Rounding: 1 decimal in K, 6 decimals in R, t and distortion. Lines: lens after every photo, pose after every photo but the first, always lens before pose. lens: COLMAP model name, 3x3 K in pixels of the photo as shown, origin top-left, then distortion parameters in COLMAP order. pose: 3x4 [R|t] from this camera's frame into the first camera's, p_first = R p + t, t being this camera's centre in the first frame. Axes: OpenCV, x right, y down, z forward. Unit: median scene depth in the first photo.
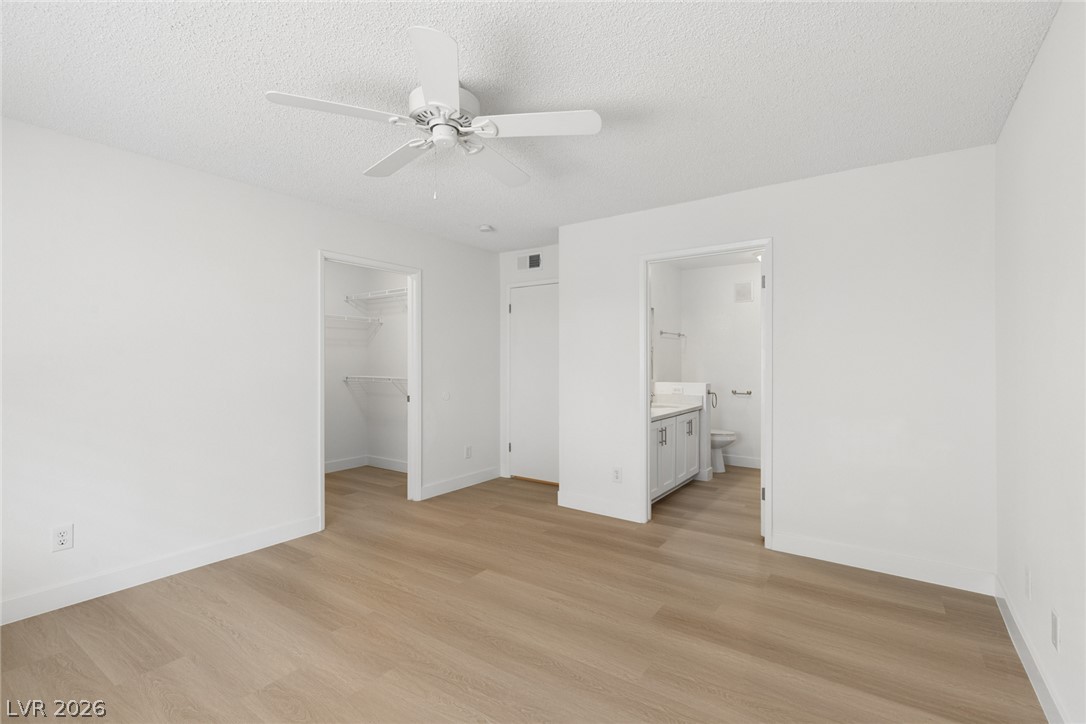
lens RADIAL K [[494.0, 0, 545.0], [0, 494.0, 365.2], [0, 0, 1]] dist [0.010403, -0.004760]
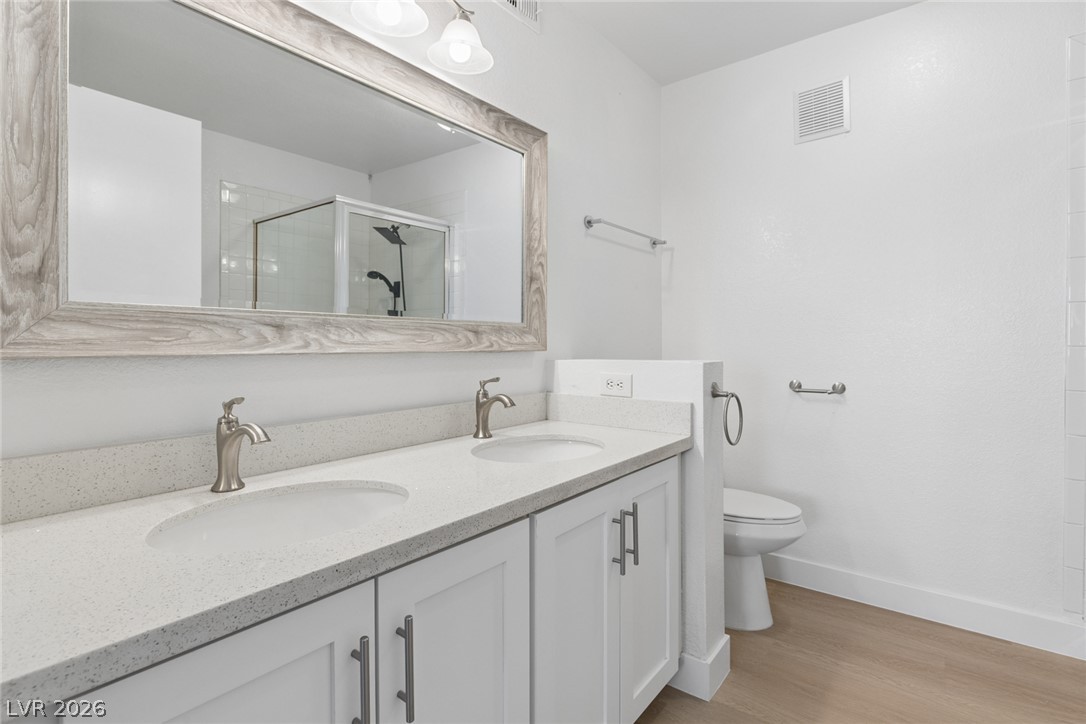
lens RADIAL K [[554.8, 0, 523.9], [0, 554.8, 350.5], [0, 0, 1]] dist [-0.001790, -0.000146]
pose [[0.997522, -0.003935, -0.070249, 0.231126], [0.004482, 0.999961, 0.007638, 0.025671], [0.070216, -0.007934, 0.997500, 0.634053]]
